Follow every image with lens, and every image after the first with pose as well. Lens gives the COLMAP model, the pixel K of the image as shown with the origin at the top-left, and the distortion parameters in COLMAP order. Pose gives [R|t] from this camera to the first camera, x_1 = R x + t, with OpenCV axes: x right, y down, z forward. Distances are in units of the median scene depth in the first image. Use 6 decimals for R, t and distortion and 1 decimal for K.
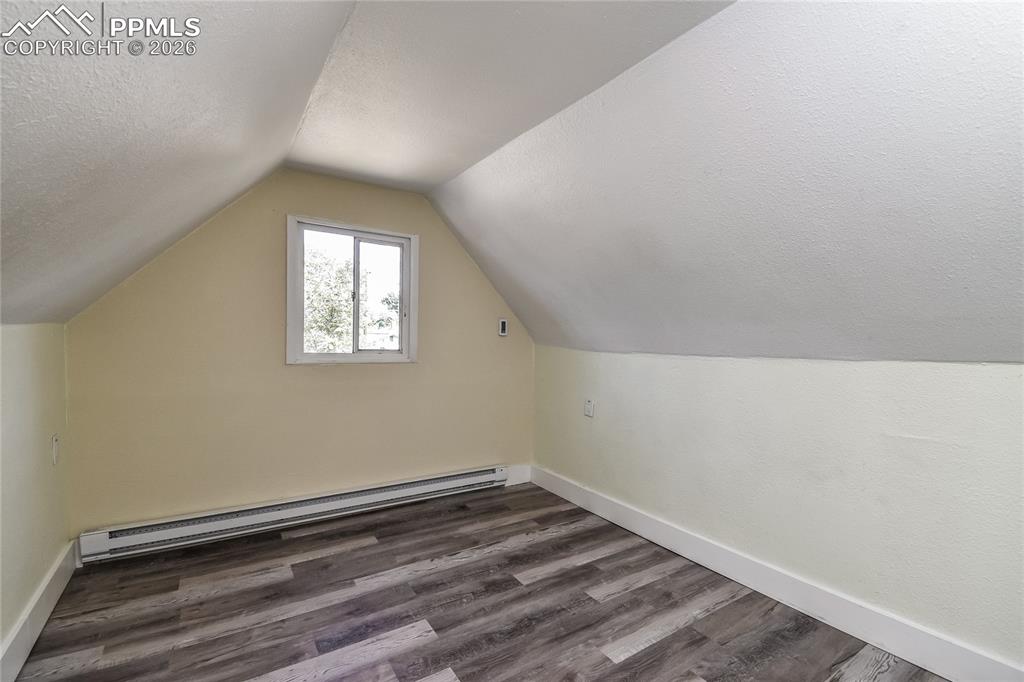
lens RADIAL K [[450.9, 0, 512.0], [0, 450.9, 341.0], [0, 0, 1]] dist [0.032107, -0.026286]
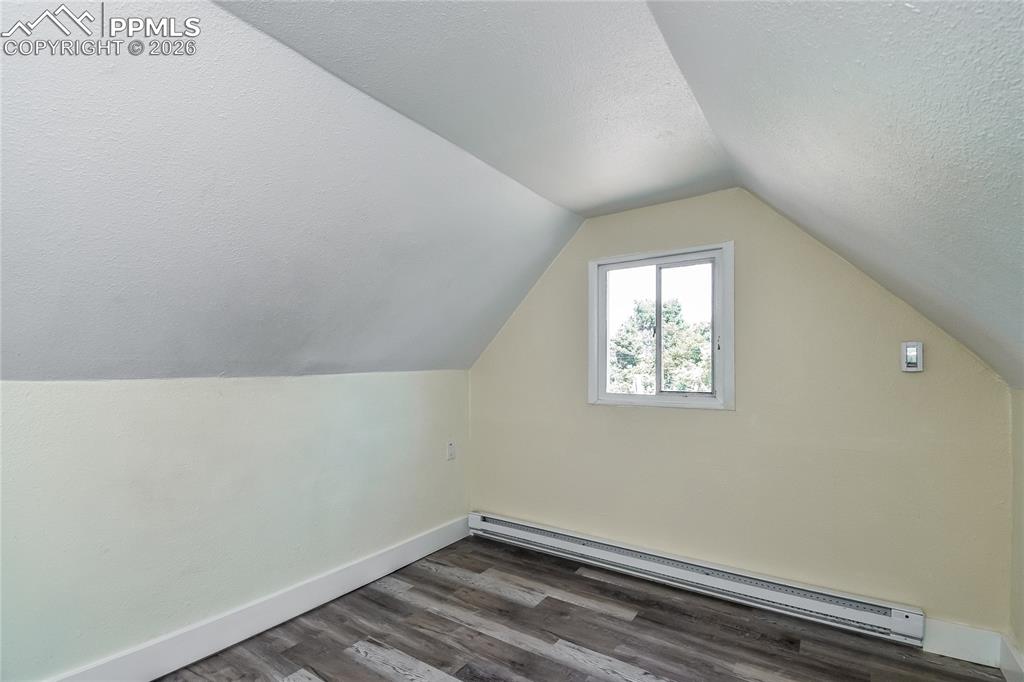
lens RADIAL K [[457.1, 0, 514.1], [0, 457.1, 356.4], [0, 0, 1]] dist [0.031869, -0.028704]
pose [[0.383270, -0.055713, -0.921955, 0.437645], [-0.001270, 0.998146, -0.060846, 0.007837], [0.923635, 0.024492, 0.382489, 0.463653]]
